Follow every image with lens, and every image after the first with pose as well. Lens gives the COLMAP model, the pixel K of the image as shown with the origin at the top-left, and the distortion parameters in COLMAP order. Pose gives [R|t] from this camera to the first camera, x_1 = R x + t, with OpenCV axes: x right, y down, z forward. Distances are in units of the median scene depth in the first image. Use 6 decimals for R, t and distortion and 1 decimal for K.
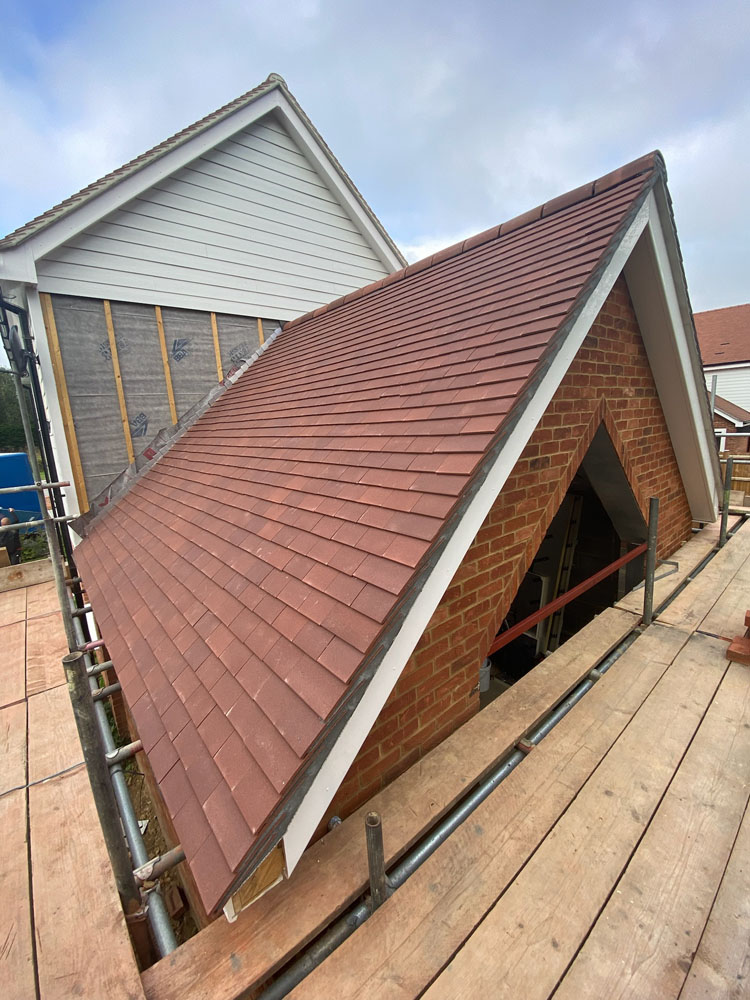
lens RADIAL K [[399.9, 0, 378.2], [0, 399.9, 498.6], [0, 0, 1]] dist [0.027050, -0.028650]
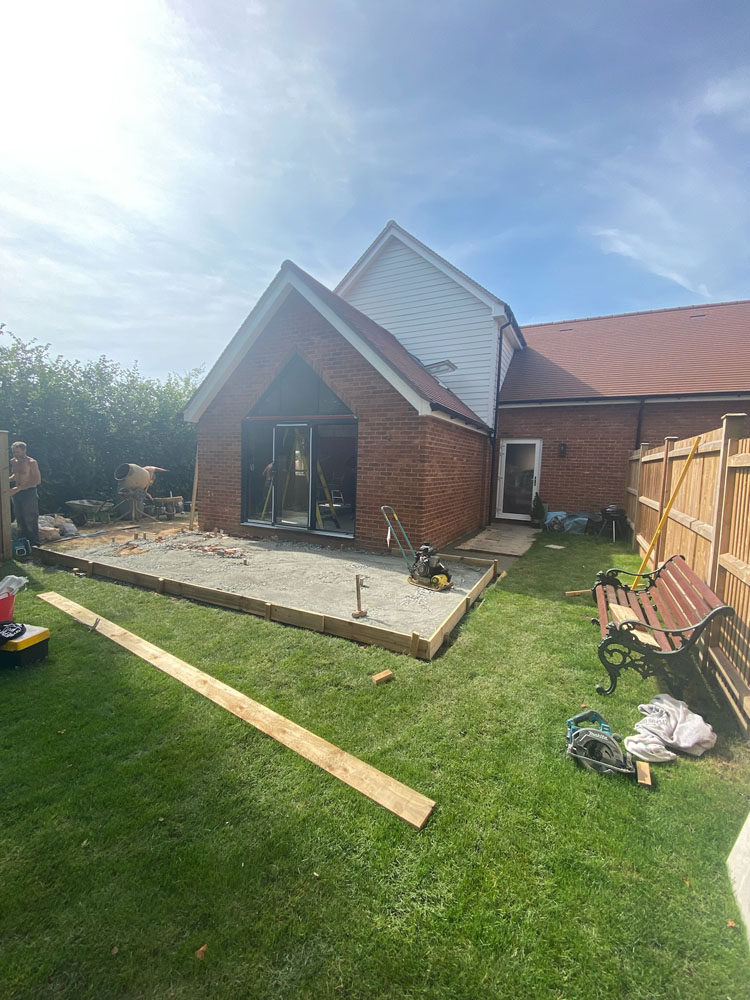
lens RADIAL K [[399.9, 0, 378.2], [0, 399.9, 498.6], [0, 0, 1]] dist [0.027050, -0.028650]
pose [[0.378289, 0.152894, -0.912974, 2.745129], [-0.225923, 0.971690, 0.069116, 0.365785], [0.897695, 0.180116, 0.402122, 0.469875]]
